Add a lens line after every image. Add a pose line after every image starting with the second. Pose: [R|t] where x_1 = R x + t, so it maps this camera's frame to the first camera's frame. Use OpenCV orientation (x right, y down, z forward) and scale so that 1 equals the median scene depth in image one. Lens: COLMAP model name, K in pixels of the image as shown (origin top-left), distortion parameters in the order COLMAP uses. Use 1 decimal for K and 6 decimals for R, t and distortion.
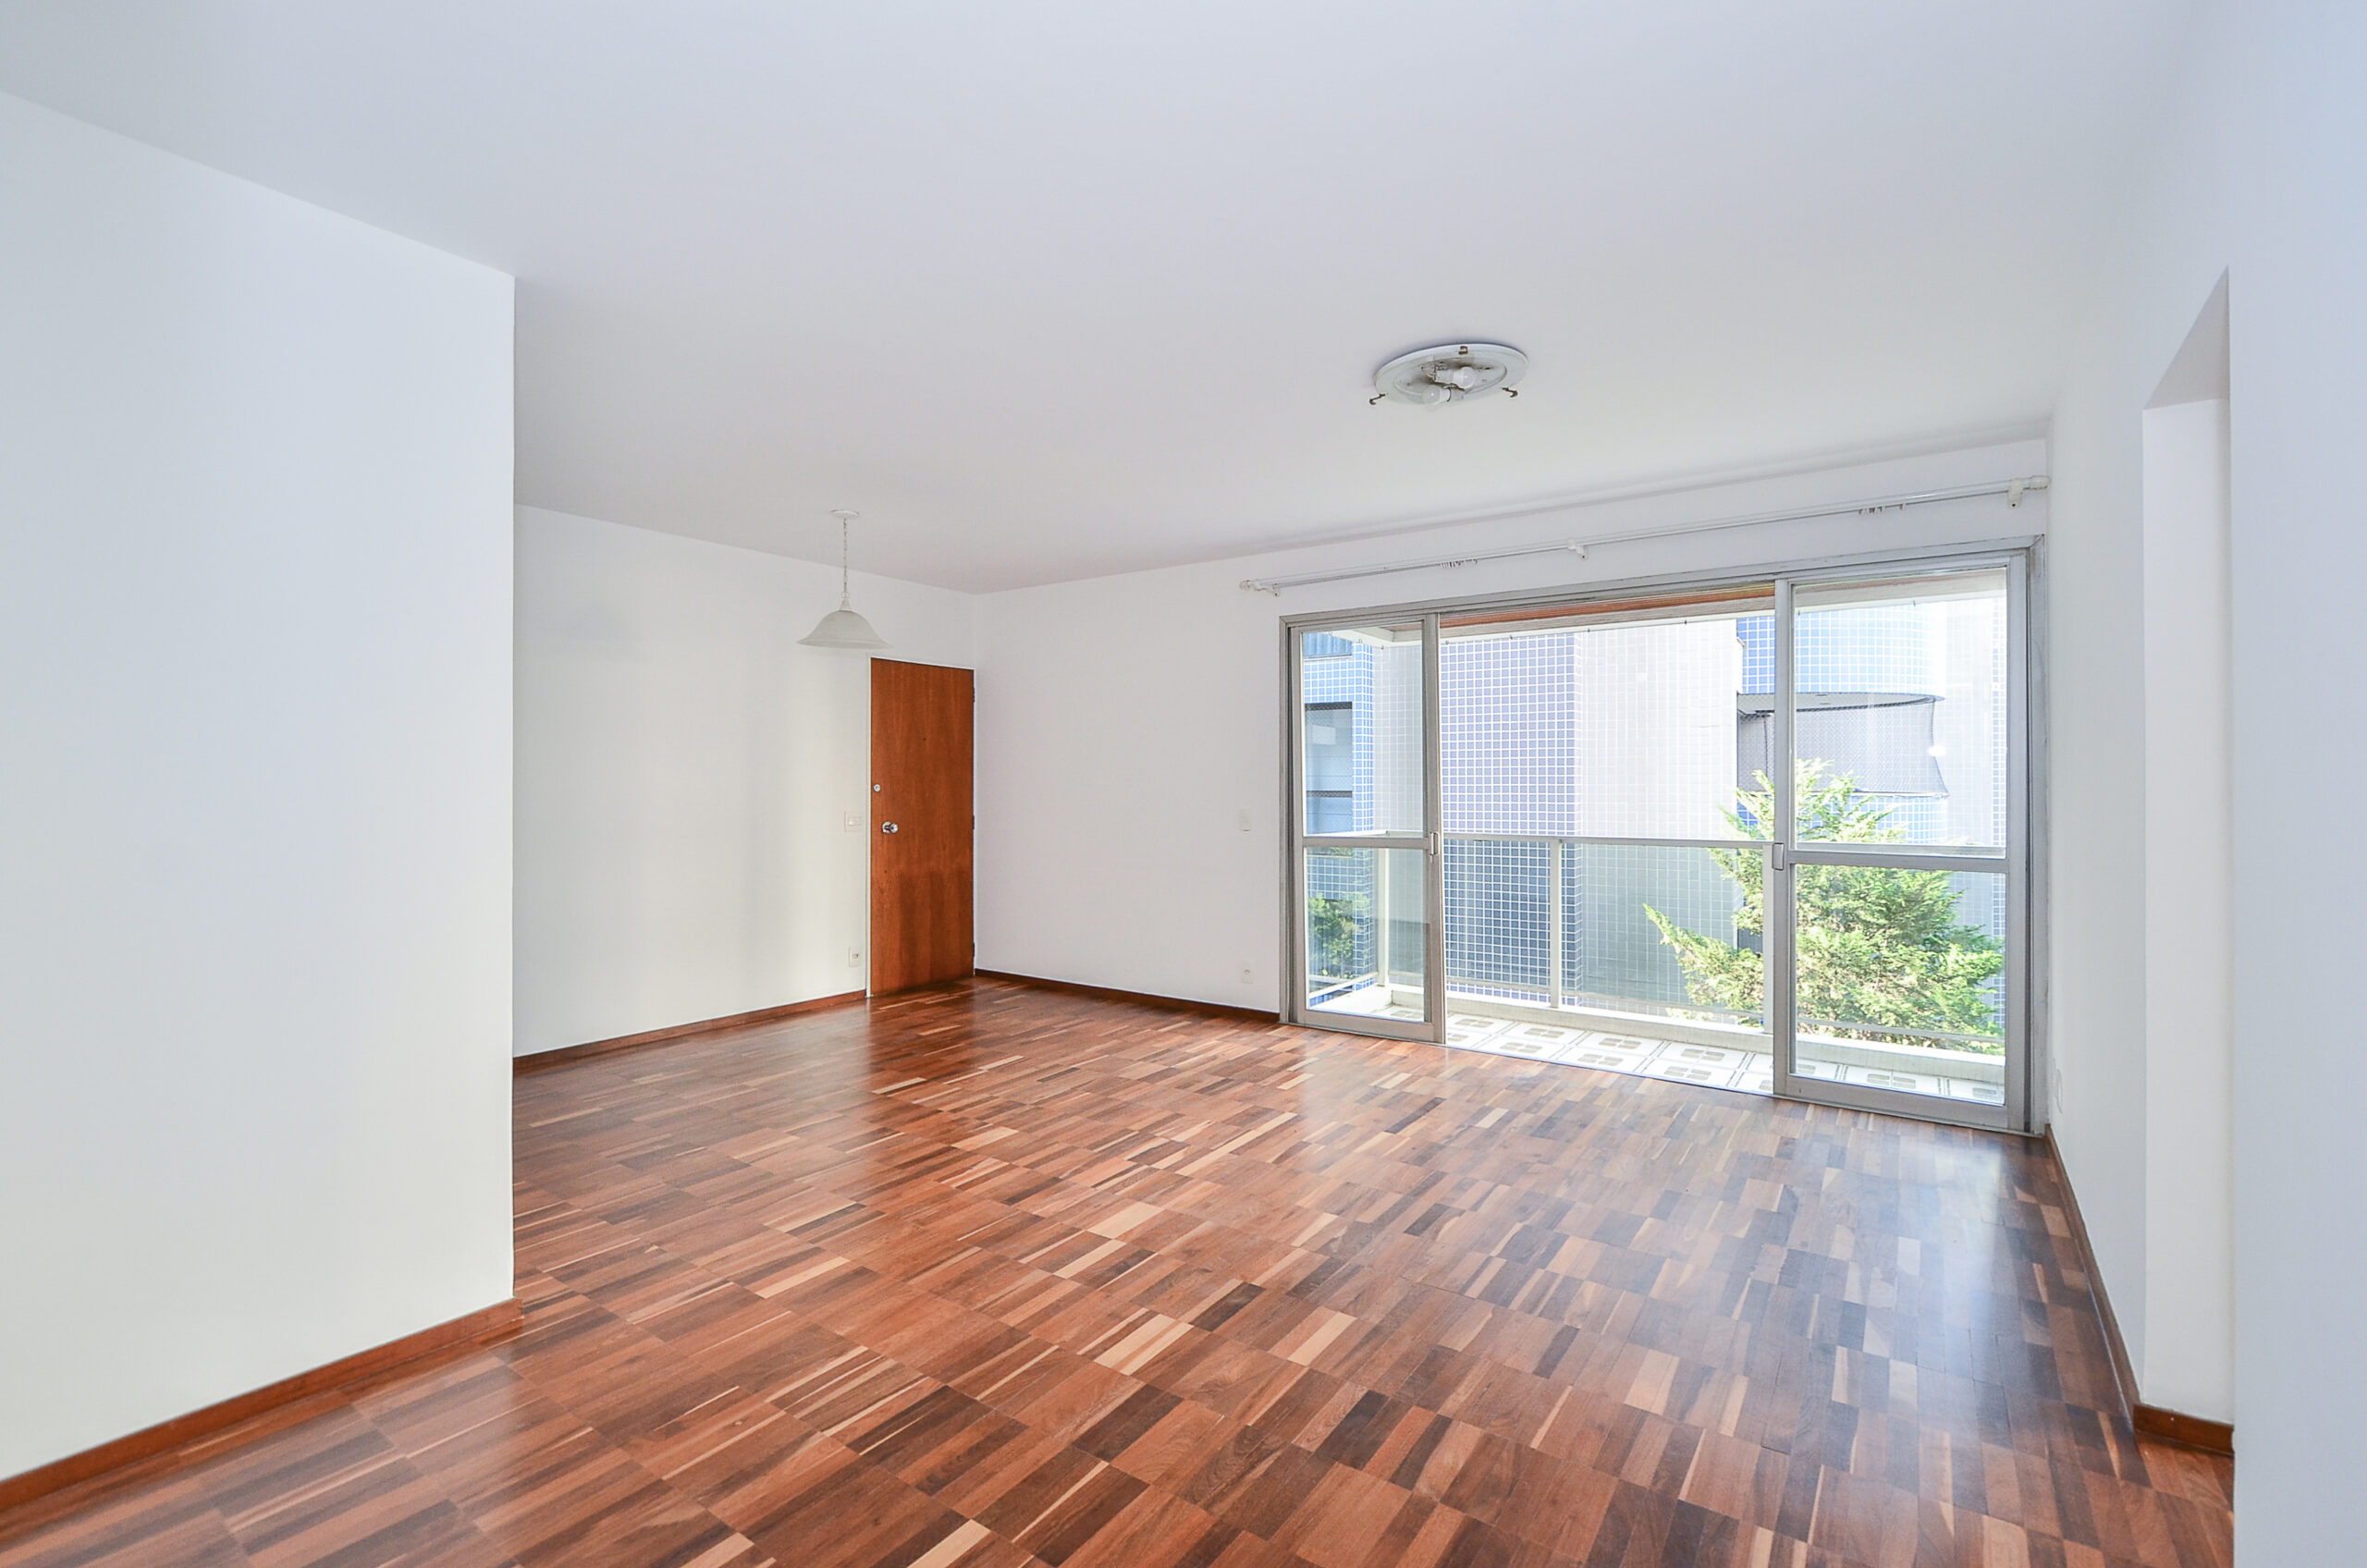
lens RADIAL K [[1052.7, 0, 1196.1], [0, 1052.7, 778.5], [0, 0, 1]] dist [0.025070, 0.000025]
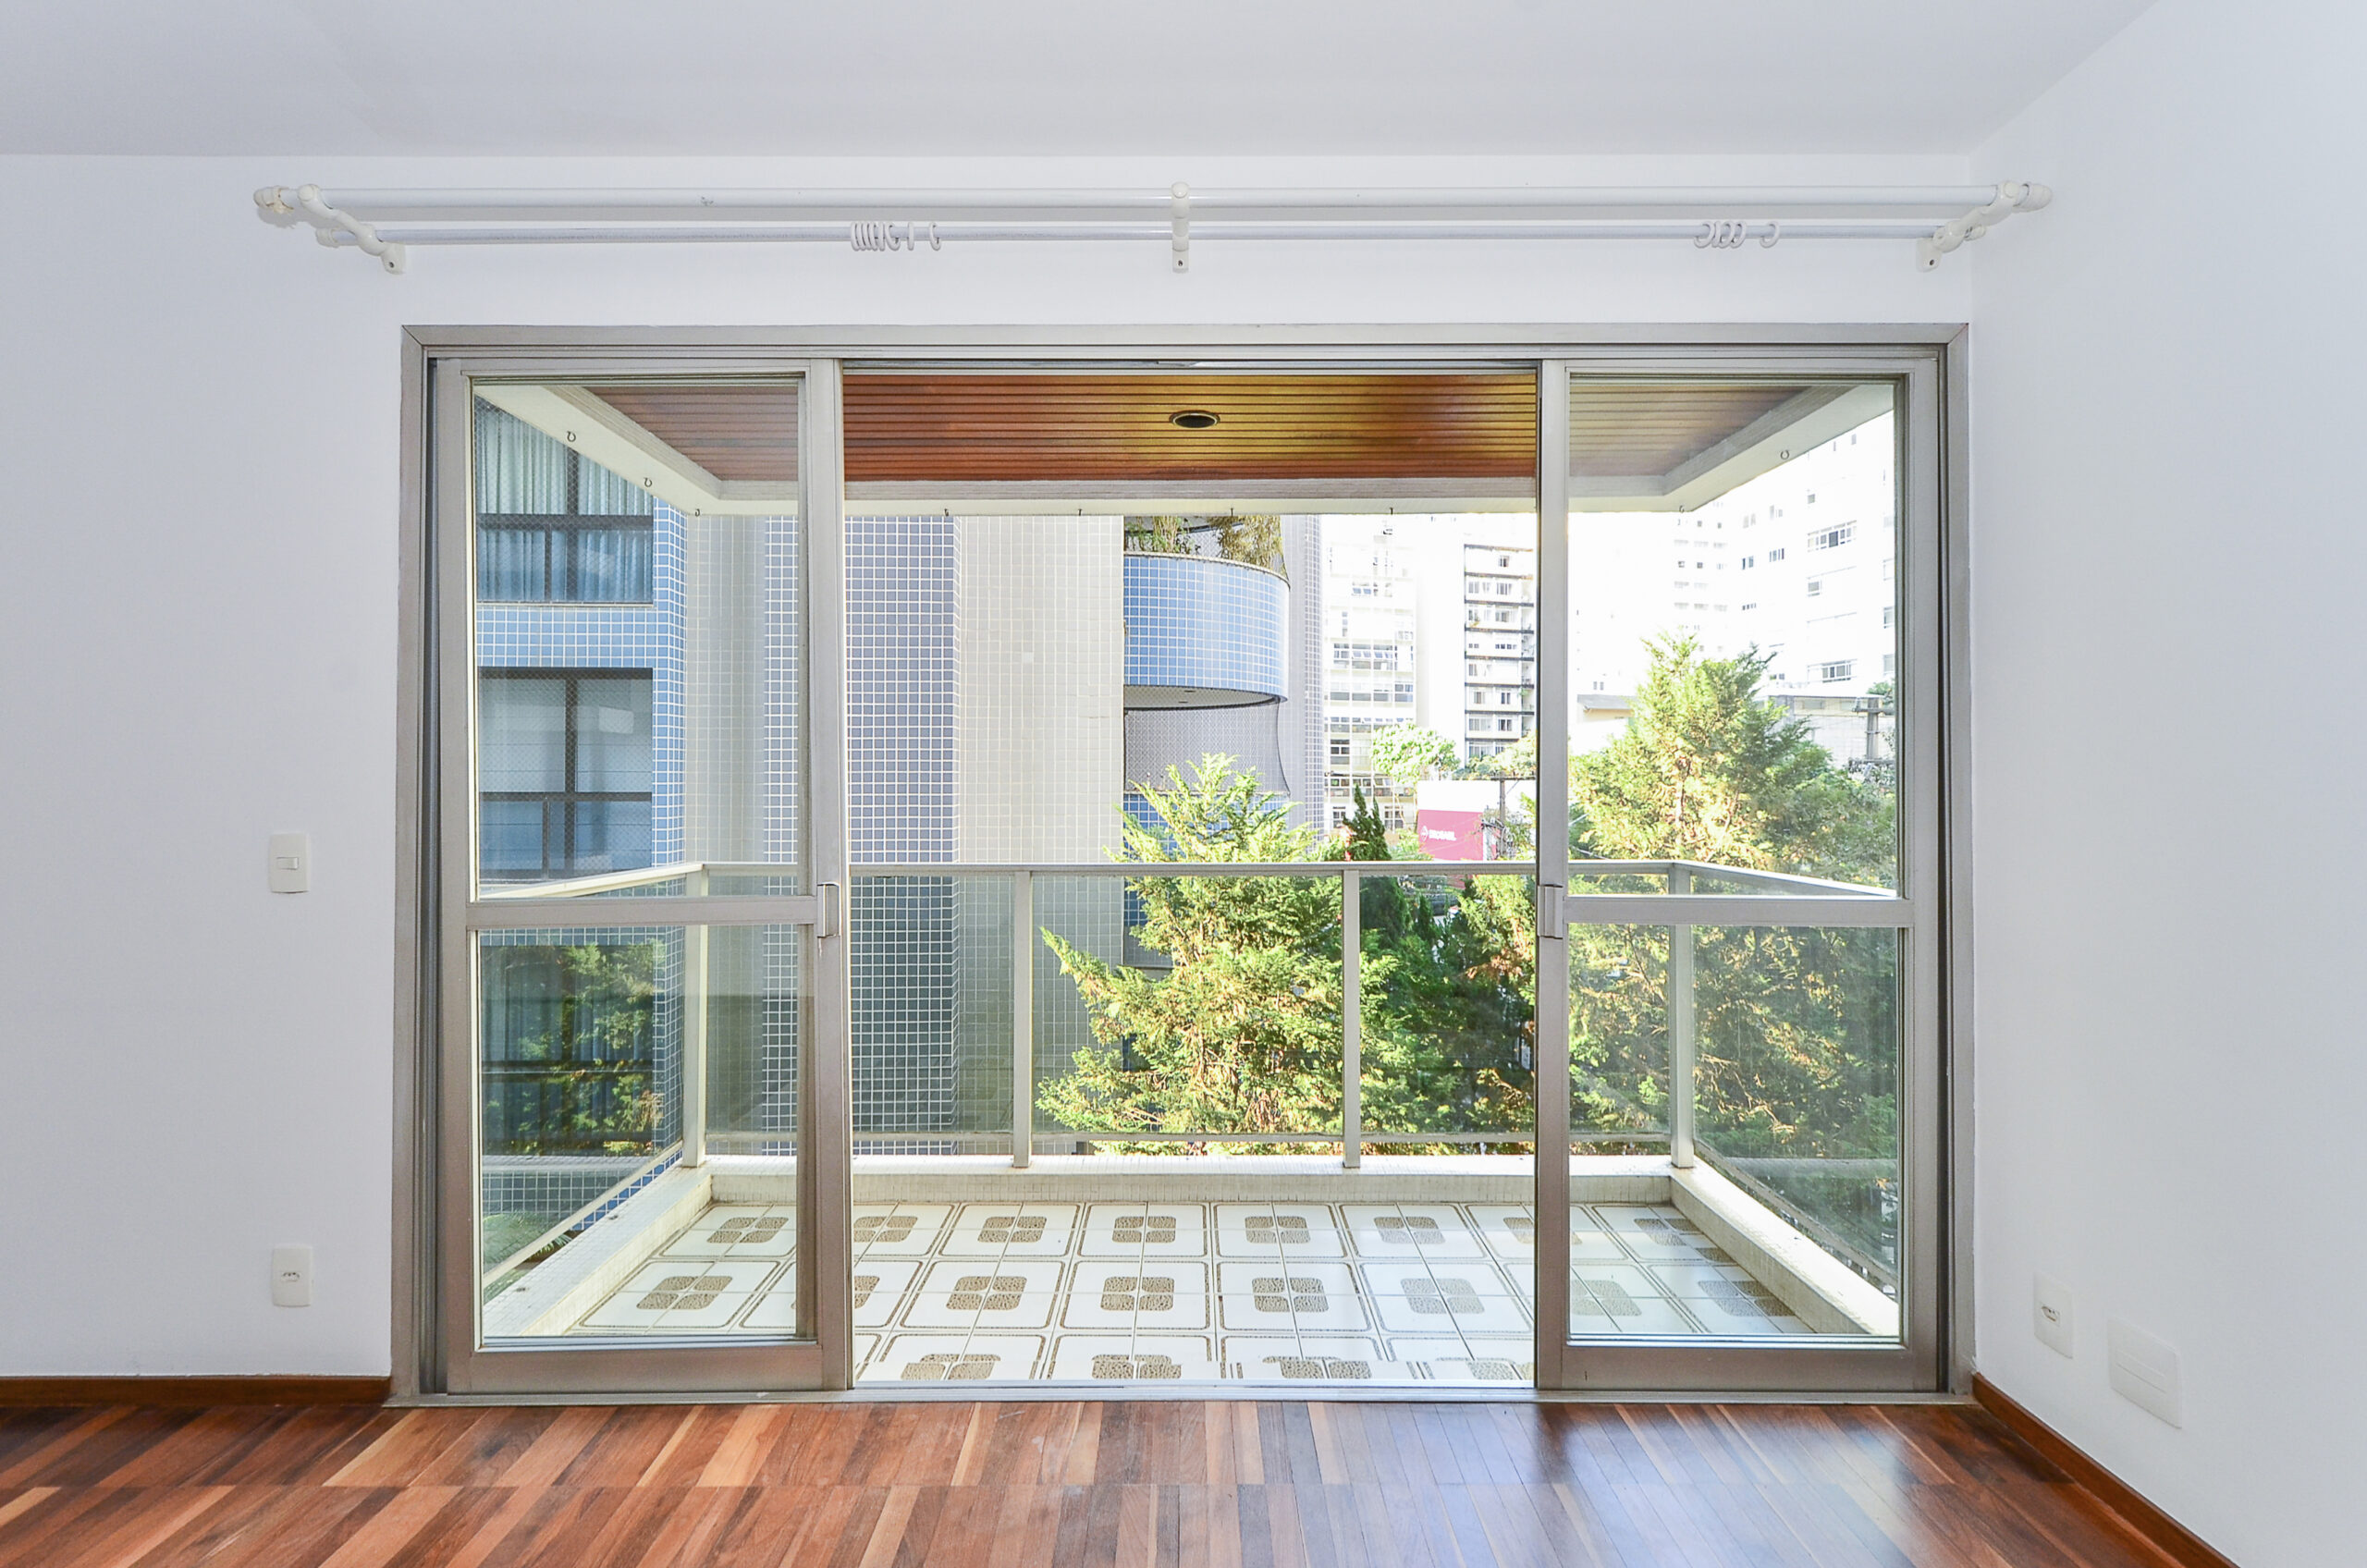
lens RADIAL K [[1031.1, 0, 1186.9], [0, 1031.1, 762.7], [0, 0, 1]] dist [0.003278, 0.000269]
pose [[0.815045, 0.011258, 0.579288, 0.109503], [-0.001485, 0.999849, -0.017341, 0.009528], [-0.579396, 0.013273, 0.814938, 0.617815]]
